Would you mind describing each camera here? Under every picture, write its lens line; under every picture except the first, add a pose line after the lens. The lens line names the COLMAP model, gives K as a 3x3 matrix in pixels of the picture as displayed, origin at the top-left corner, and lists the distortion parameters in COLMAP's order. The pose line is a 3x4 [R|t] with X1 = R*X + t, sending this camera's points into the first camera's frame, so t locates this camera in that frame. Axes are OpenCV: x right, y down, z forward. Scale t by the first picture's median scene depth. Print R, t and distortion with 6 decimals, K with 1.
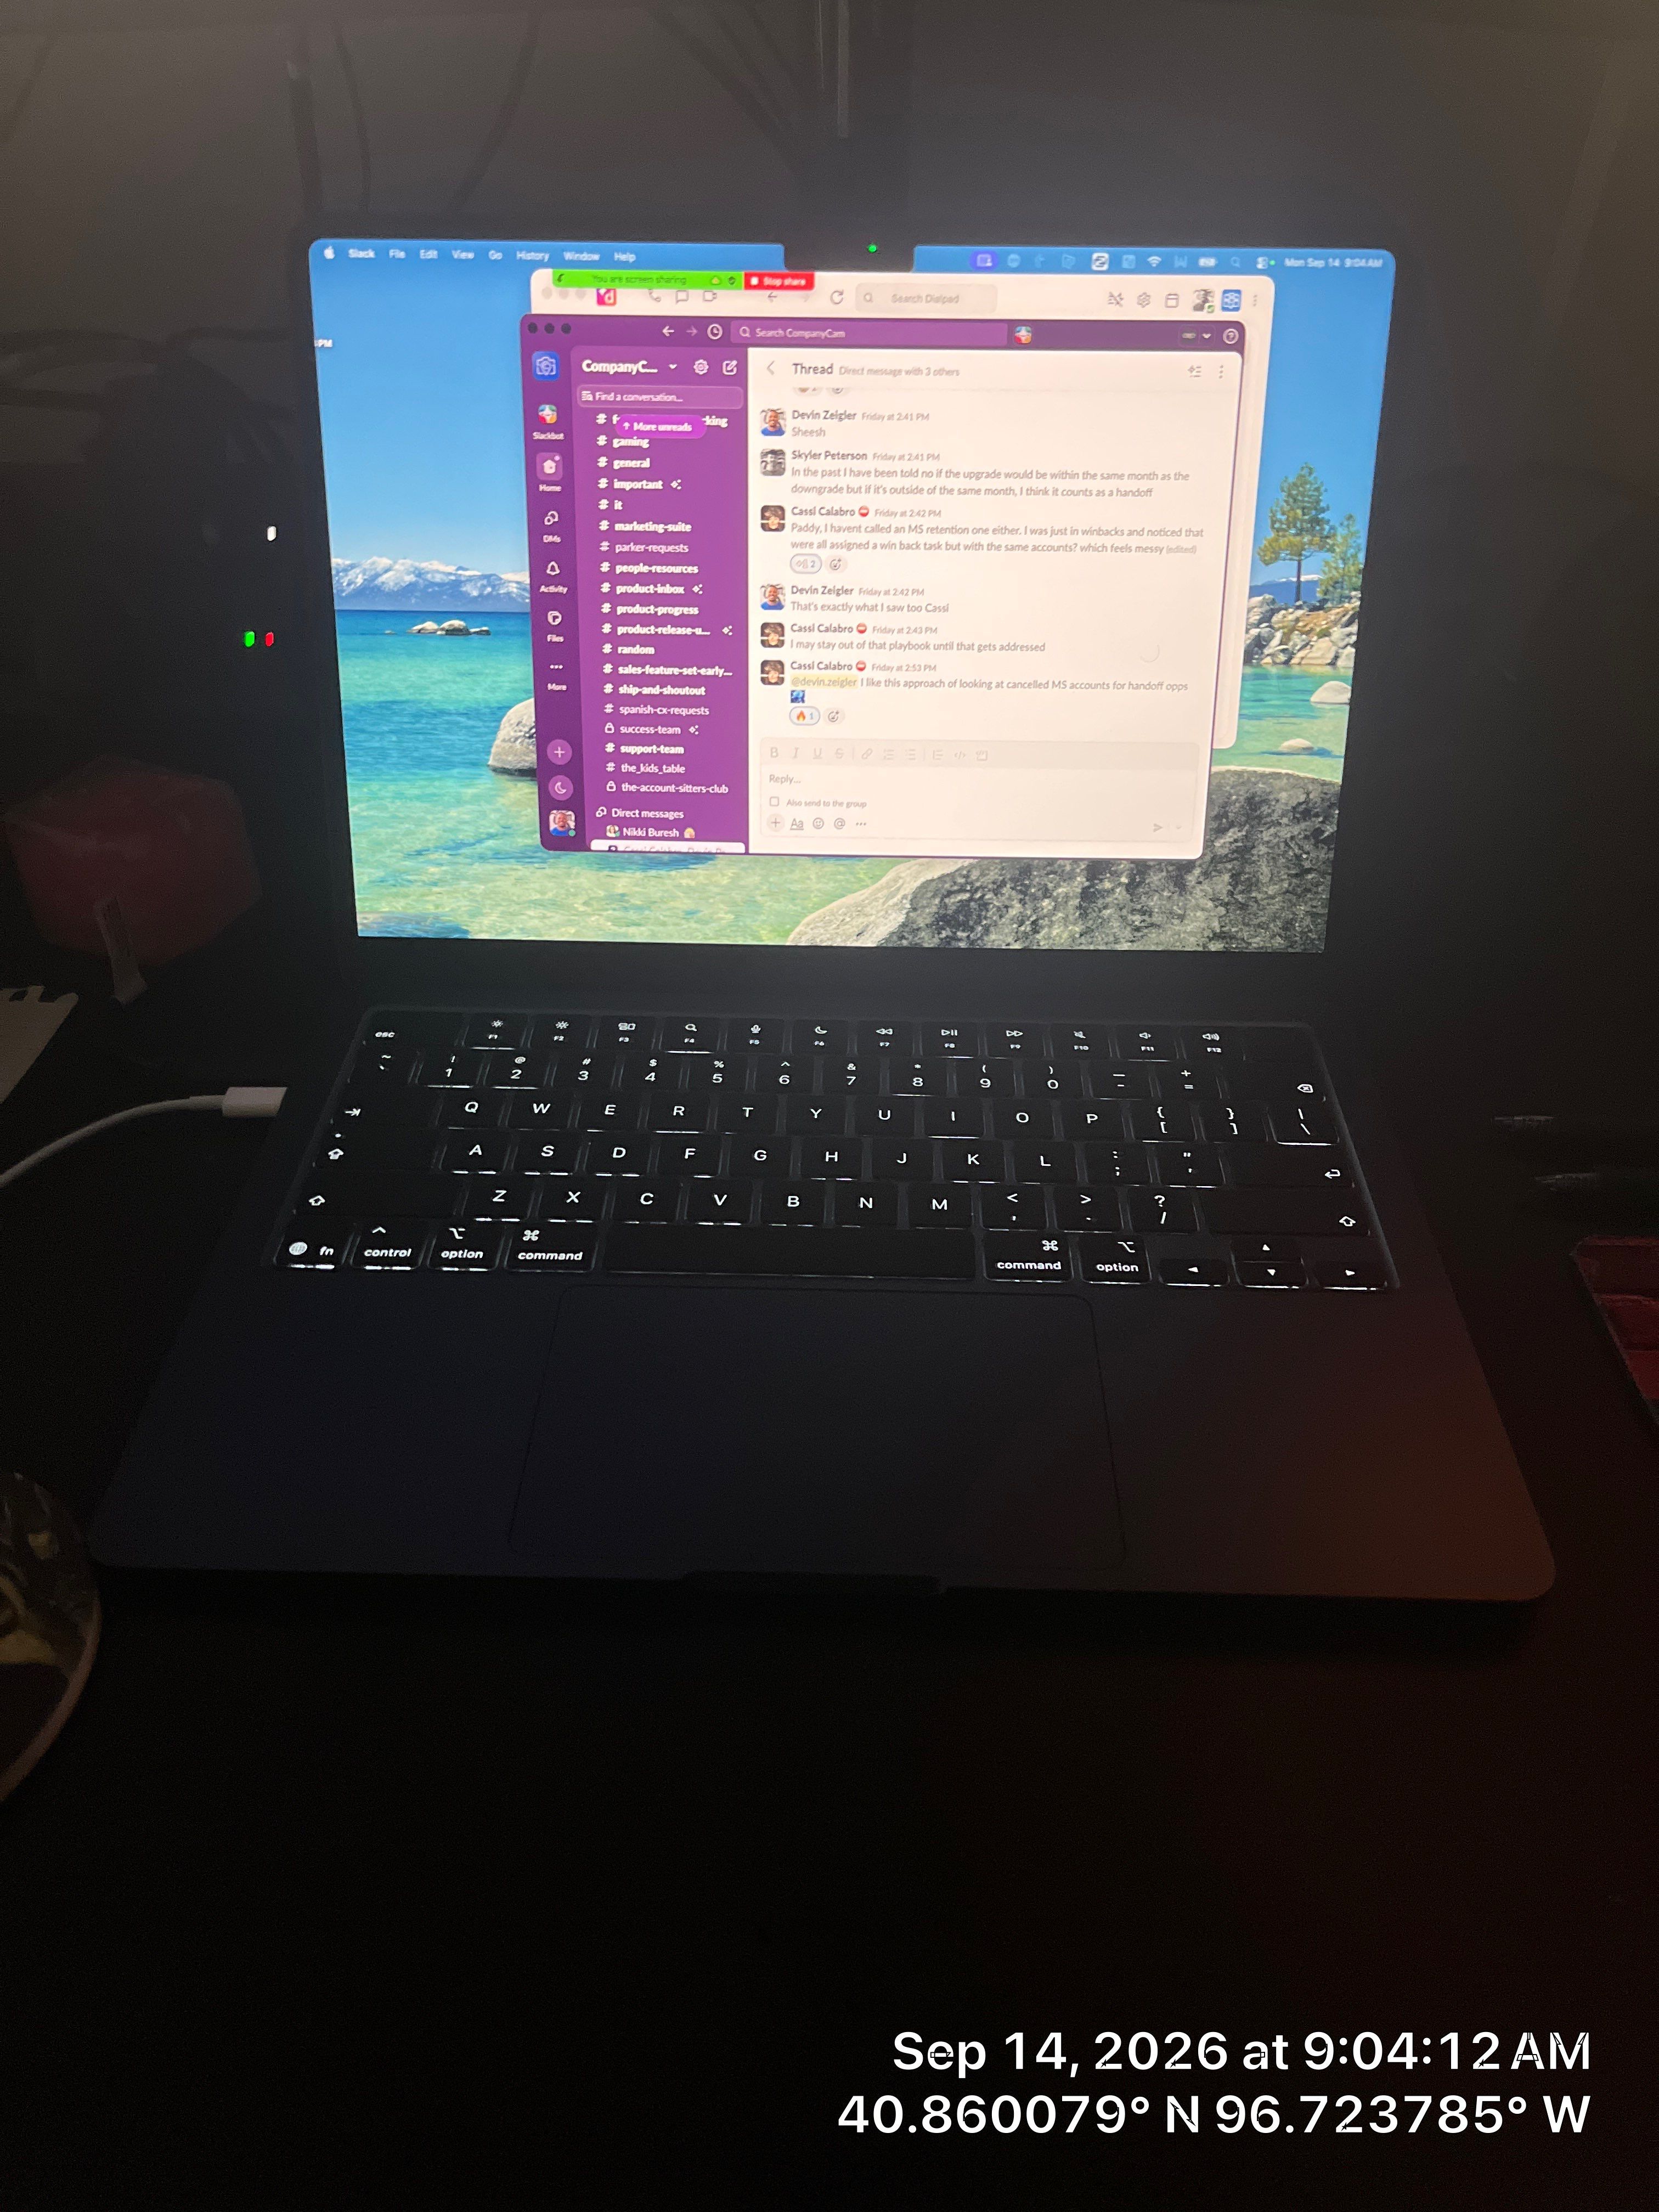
lens RADIAL K [[1645.0, 0, 814.6], [0, 1645.0, 1140.9], [0, 0, 1]] dist [0.046447, -0.035626]
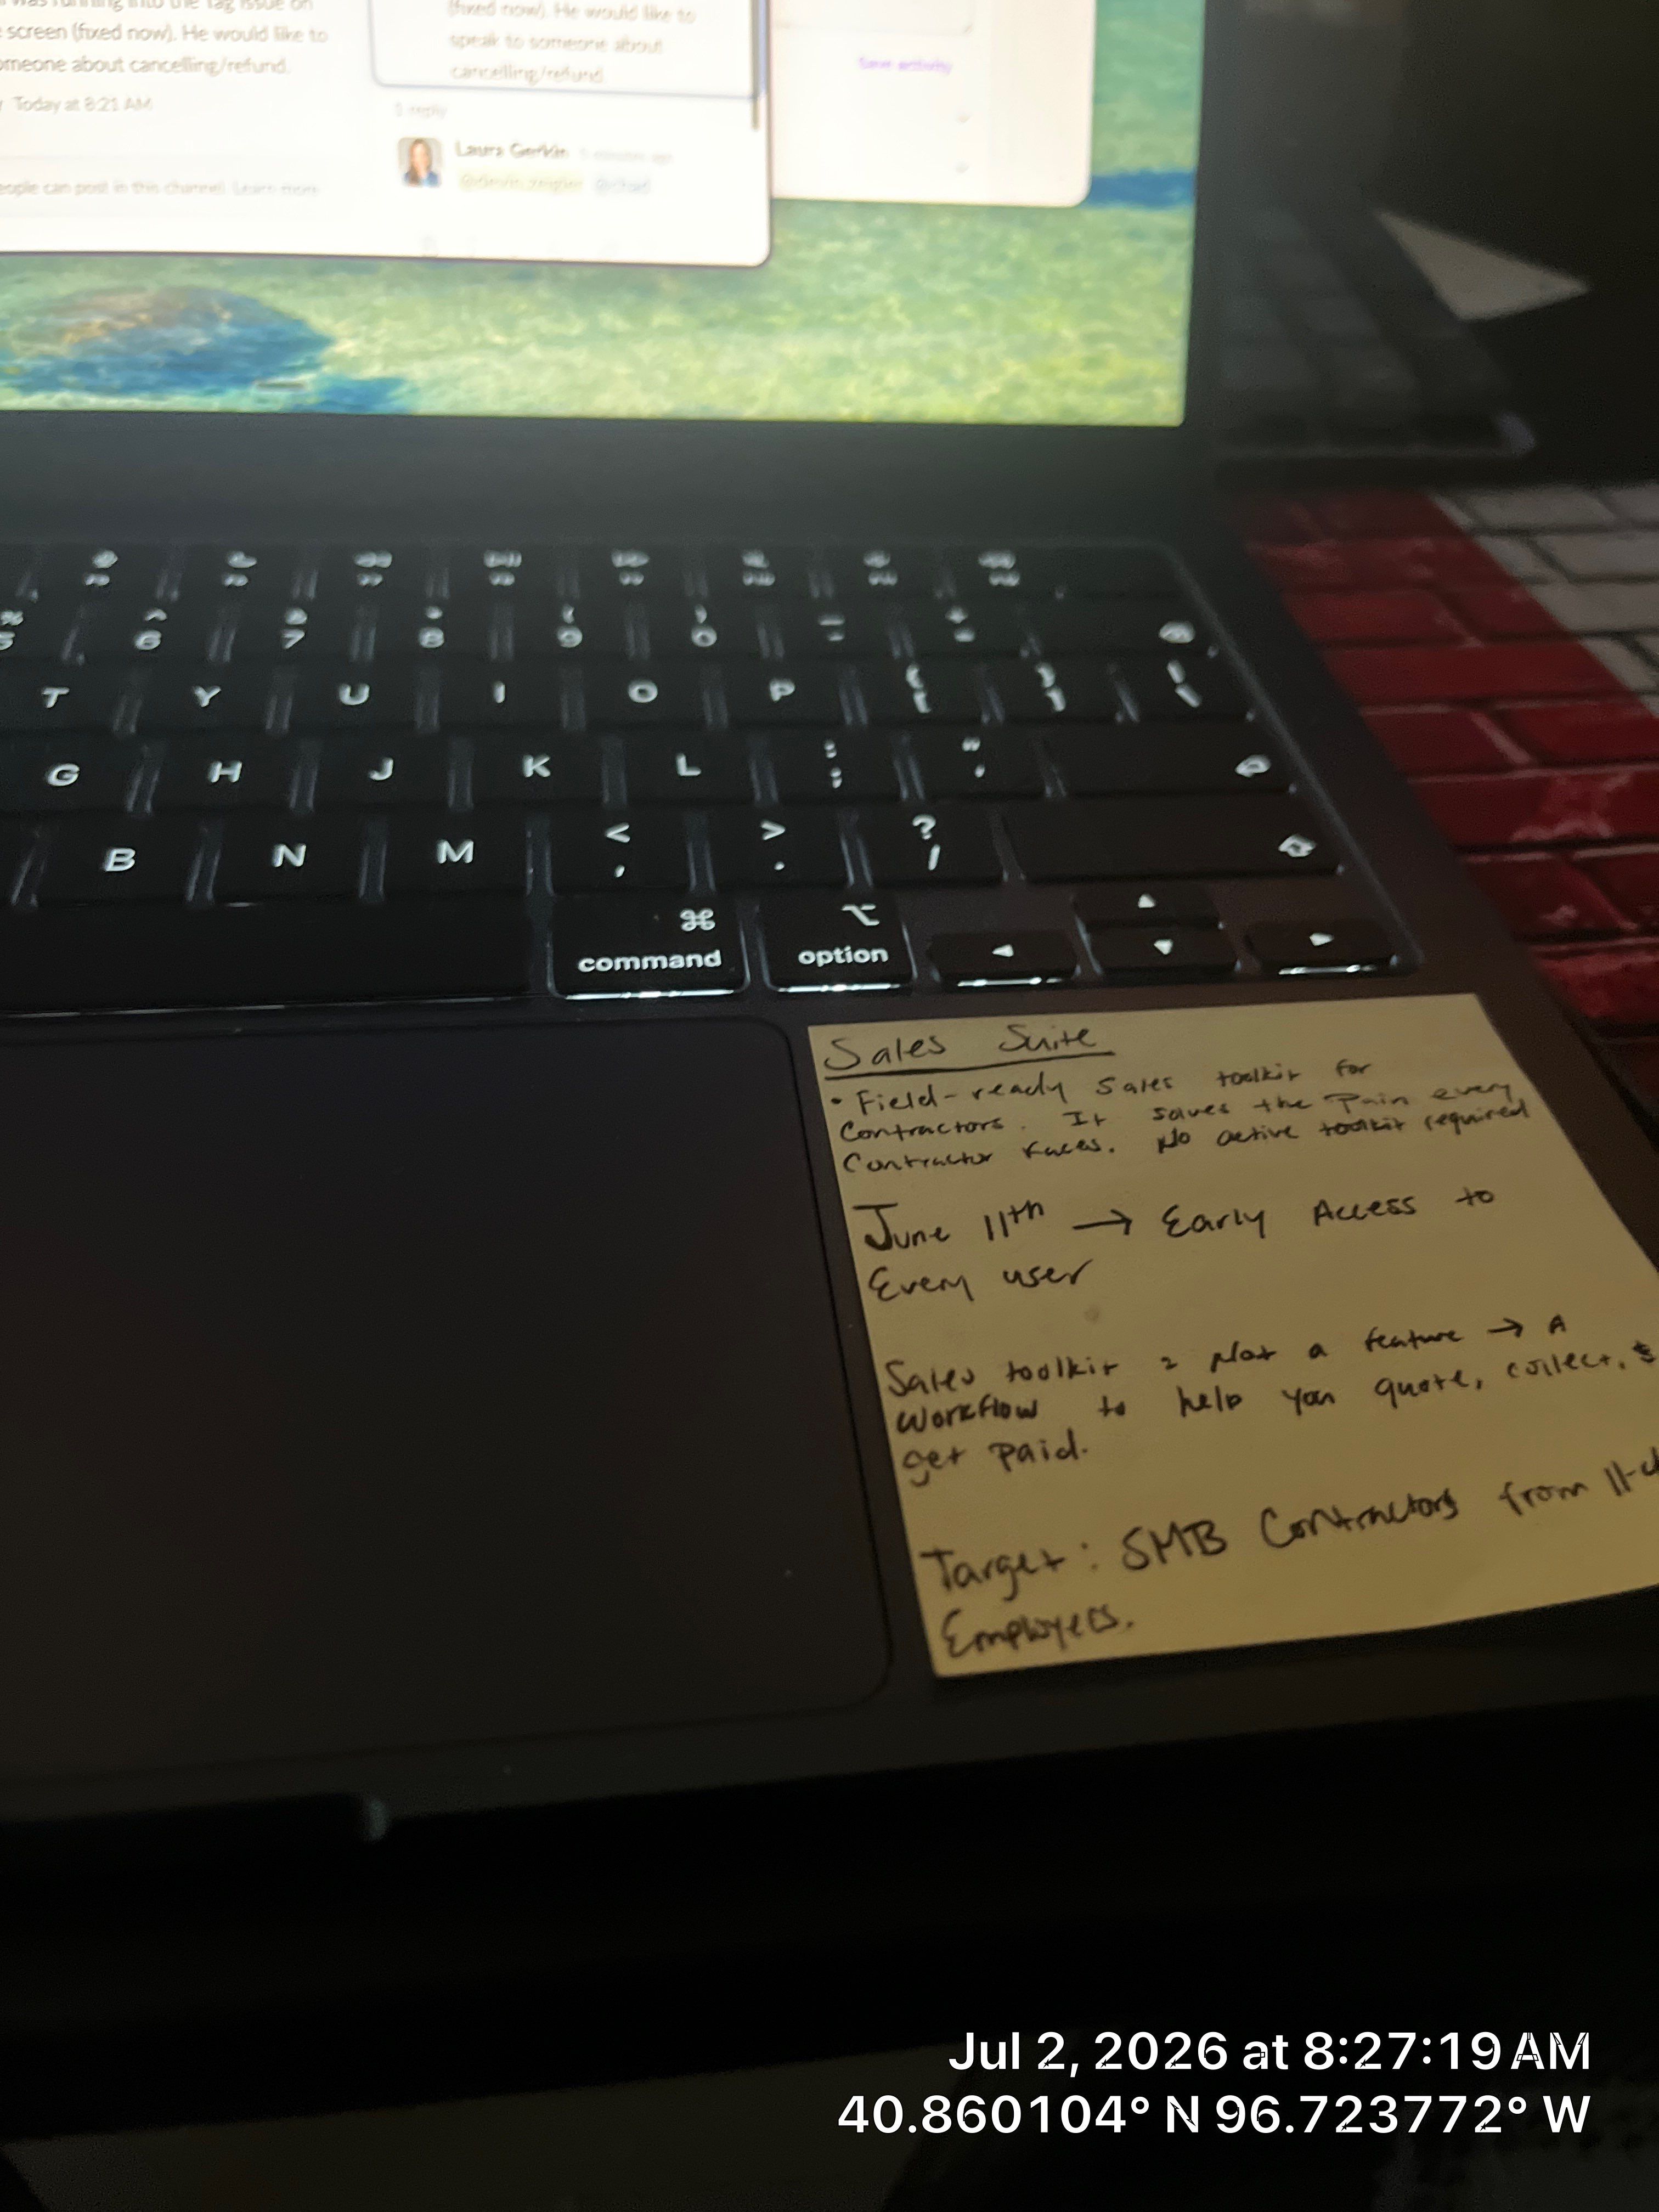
lens RADIAL K [[1637.0, 0, 818.2], [0, 1637.0, 1097.3], [0, 0, 1]] dist [0.040232, -0.080164]
pose [[0.986355, -0.065610, 0.150992, 0.097762], [0.056818, 0.996468, 0.061829, 0.080893], [-0.154515, -0.052406, 0.986600, 0.509139]]
